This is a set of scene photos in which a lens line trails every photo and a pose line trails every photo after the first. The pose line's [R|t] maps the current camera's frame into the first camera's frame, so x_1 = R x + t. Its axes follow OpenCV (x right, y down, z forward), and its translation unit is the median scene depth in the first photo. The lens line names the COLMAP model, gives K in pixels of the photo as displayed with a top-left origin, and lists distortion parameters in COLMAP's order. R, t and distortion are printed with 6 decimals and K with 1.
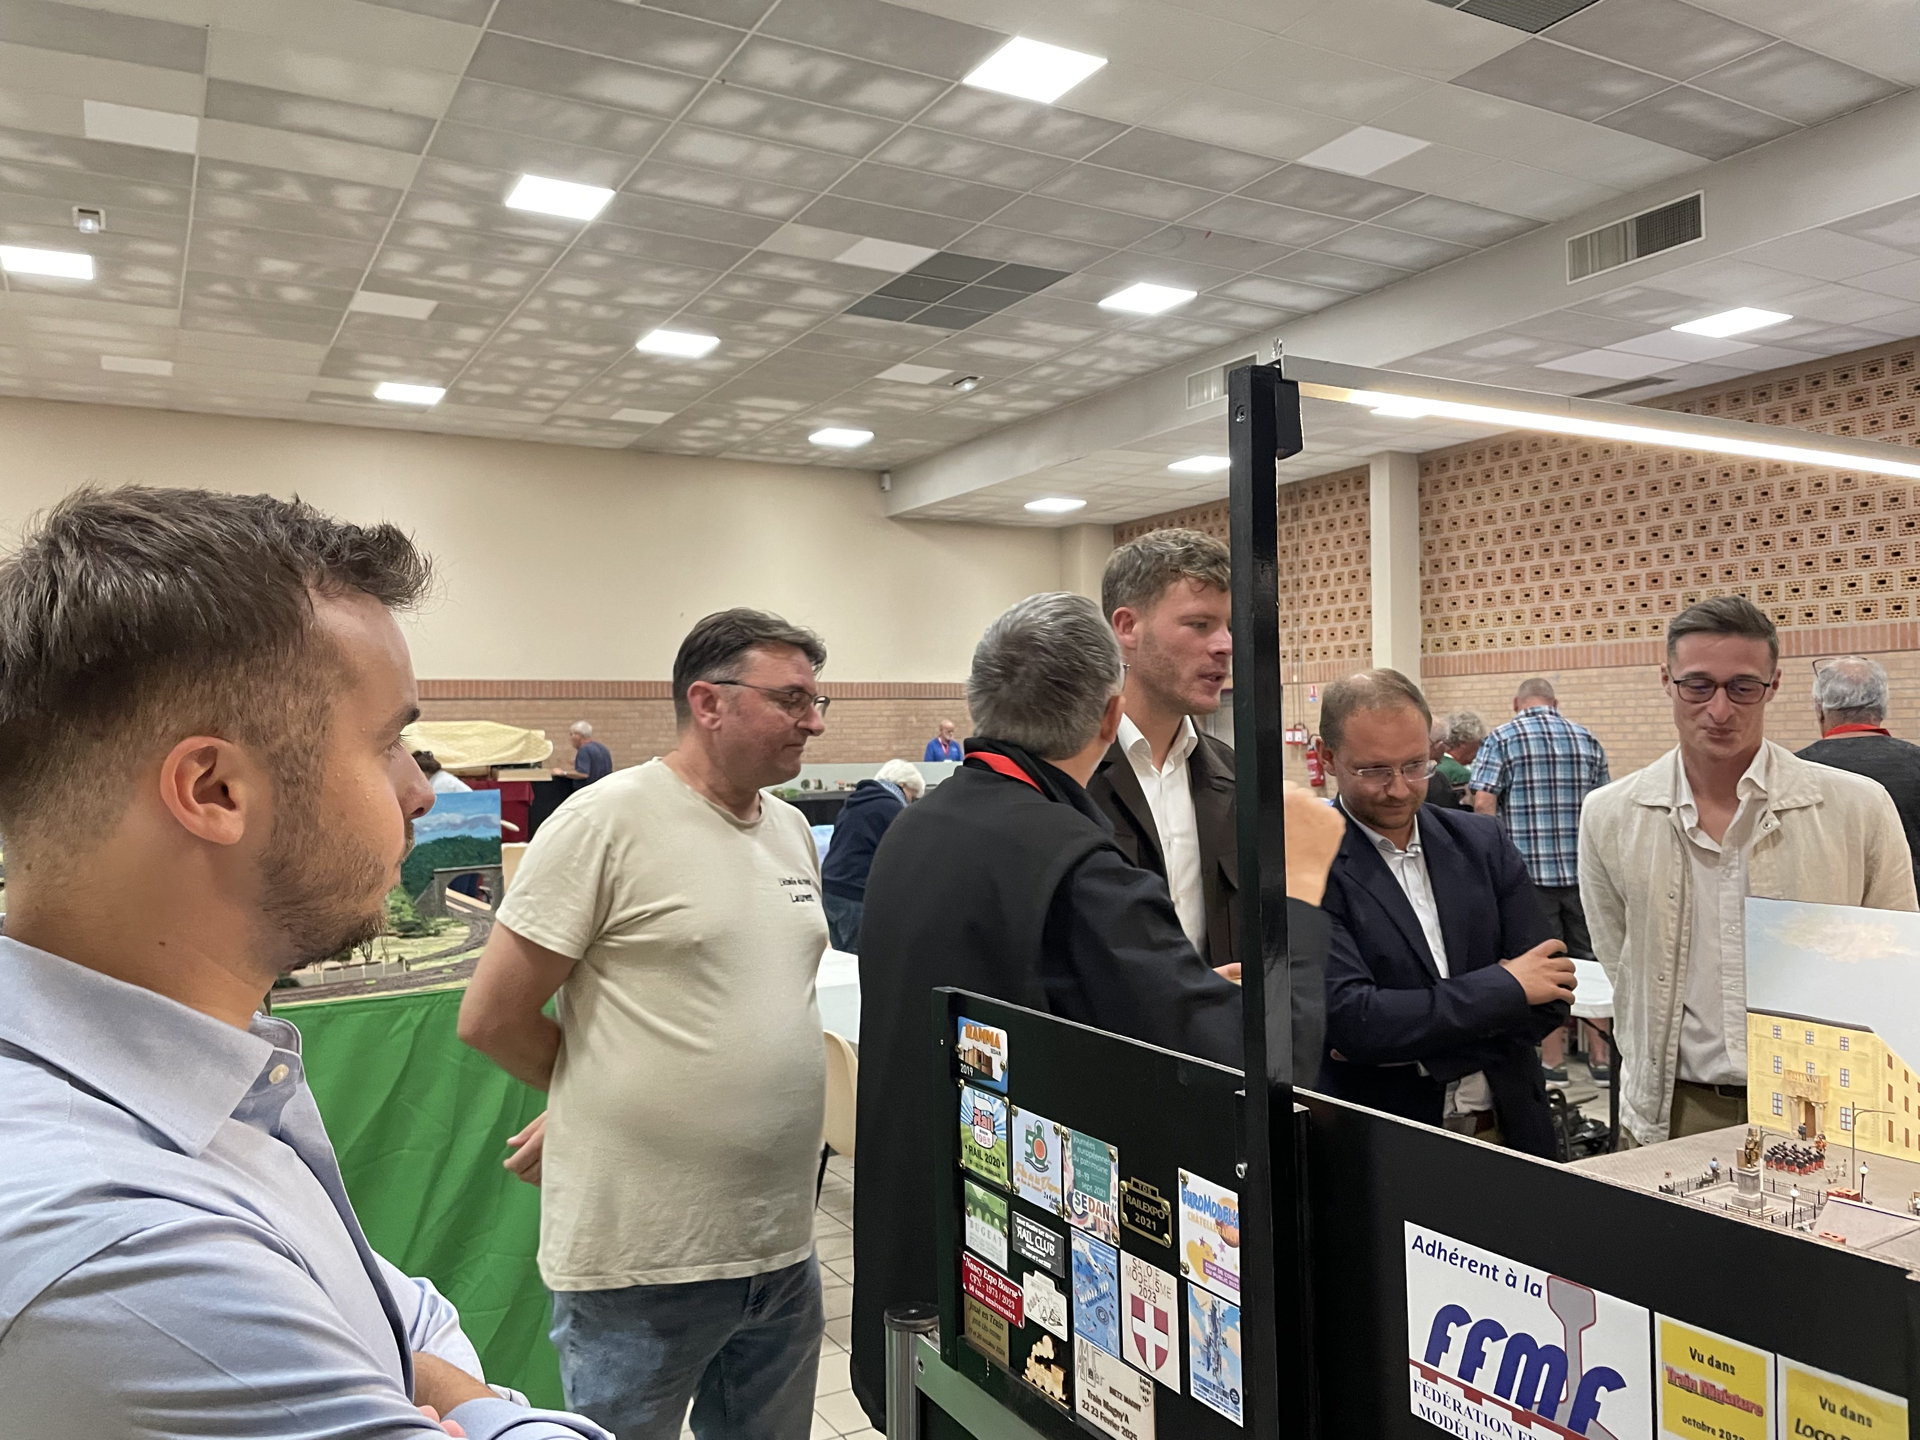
lens RADIAL K [[1451.1, 0, 945.9], [0, 1451.1, 720.1], [0, 0, 1]] dist [0.099865, -0.120657]
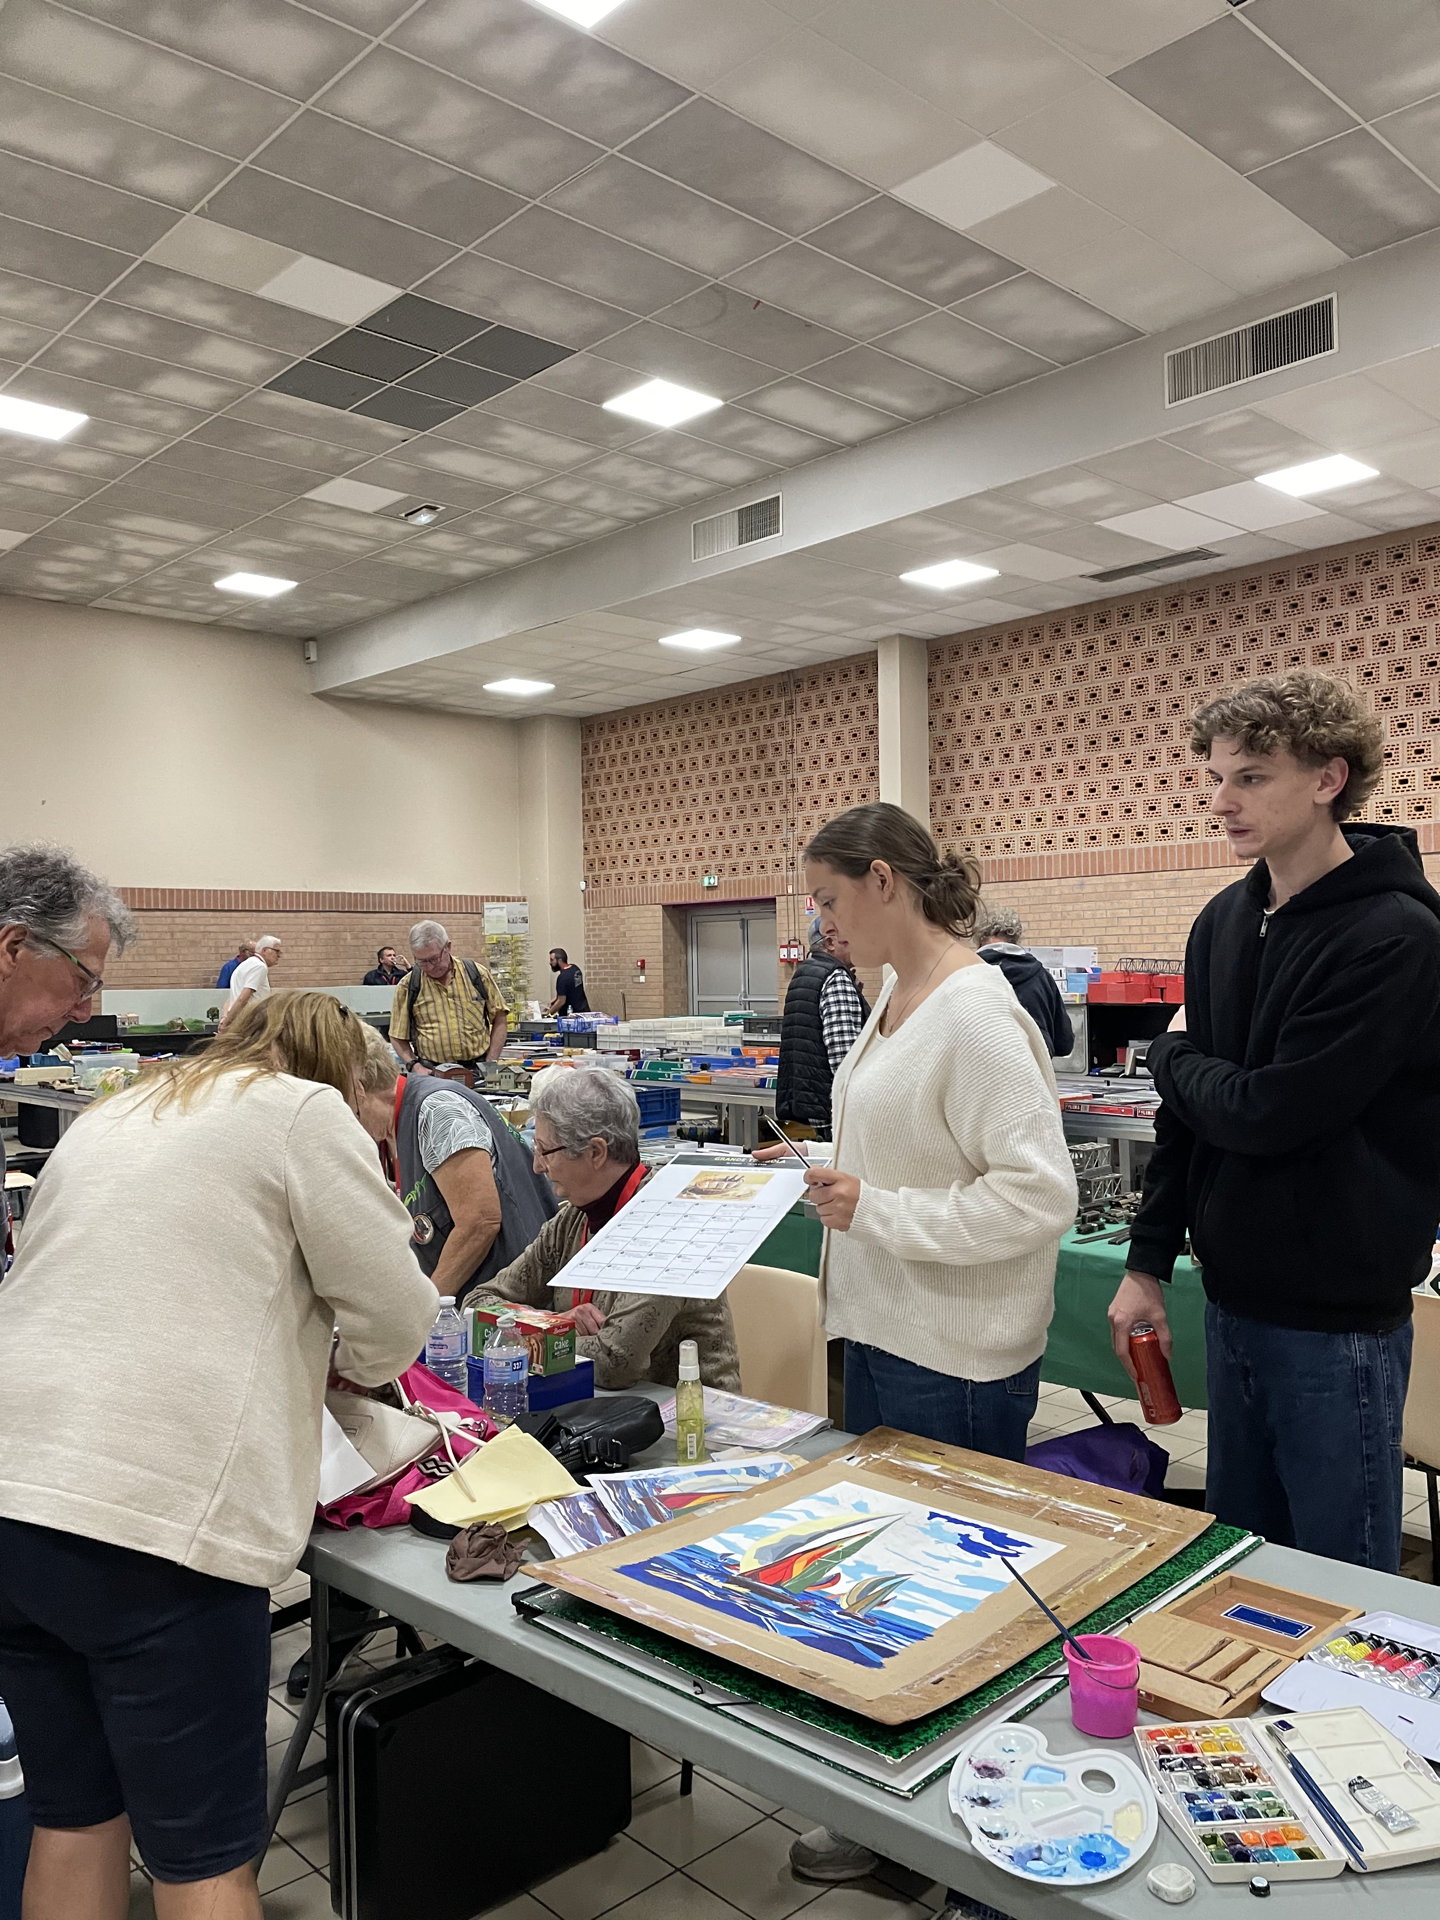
lens RADIAL K [[1451.1, 0, 734.4], [0, 1451.1, 971.3], [0, 0, 1]] dist [0.099865, -0.120657]
pose [[0.968422, -0.005068, 0.249264, -0.024876], [0.001623, 0.999900, 0.014025, 0.012828], [-0.249310, -0.013178, 0.968334, 0.178346]]
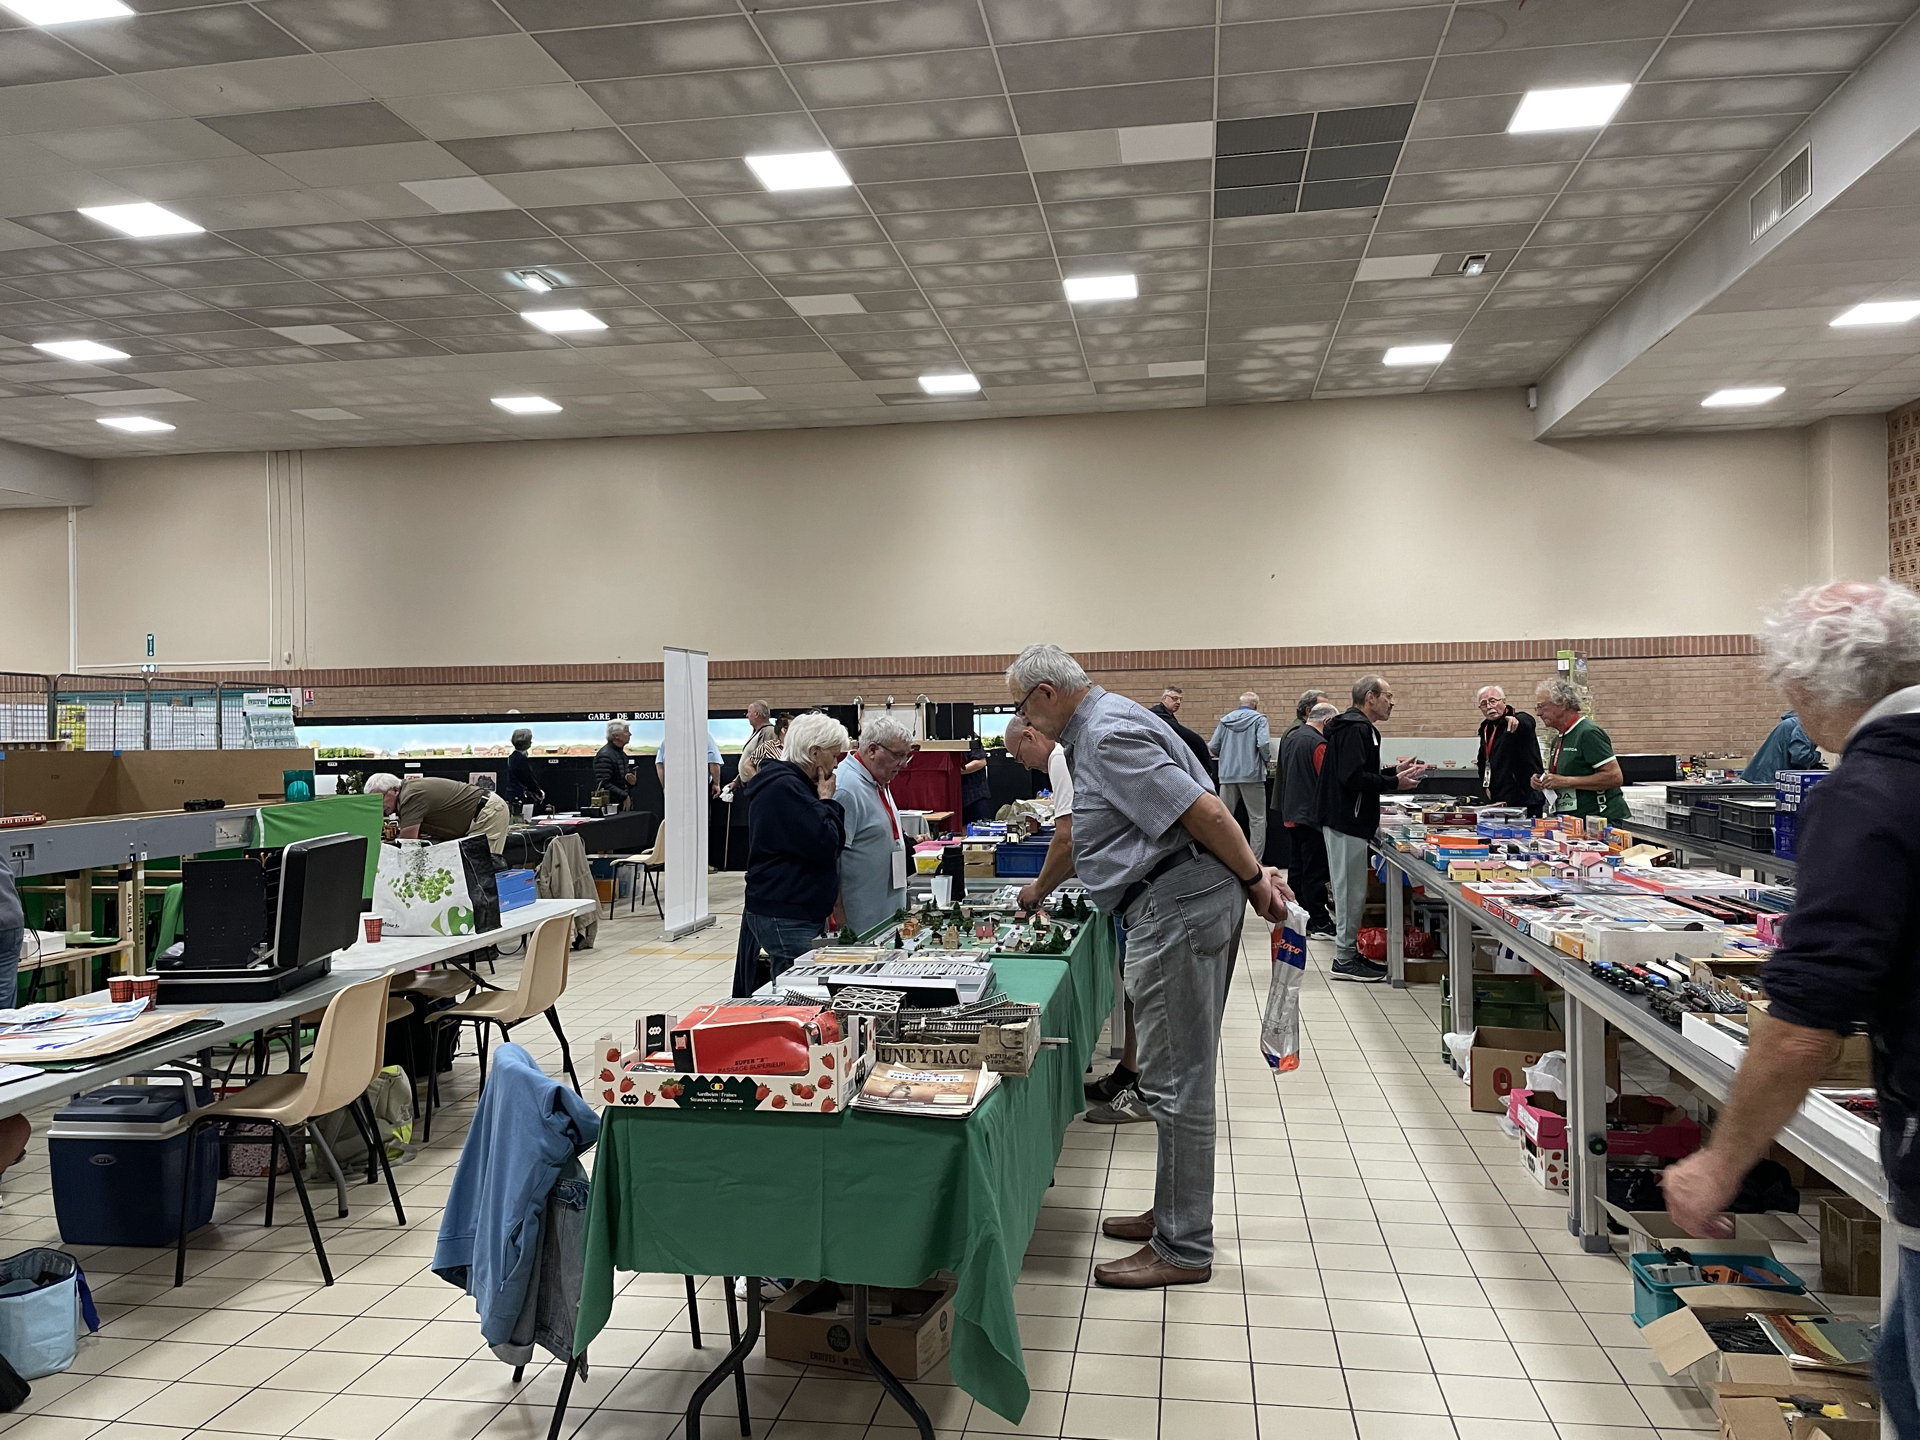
lens RADIAL K [[1451.1, 0, 945.9], [0, 1451.1, 720.1], [0, 0, 1]] dist [0.099865, -0.120657]
pose [[0.788844, -0.001326, -0.614592, 0.310136], [0.013154, 0.999805, 0.014727, 0.004605], [0.614453, -0.019702, 0.788708, 0.189998]]
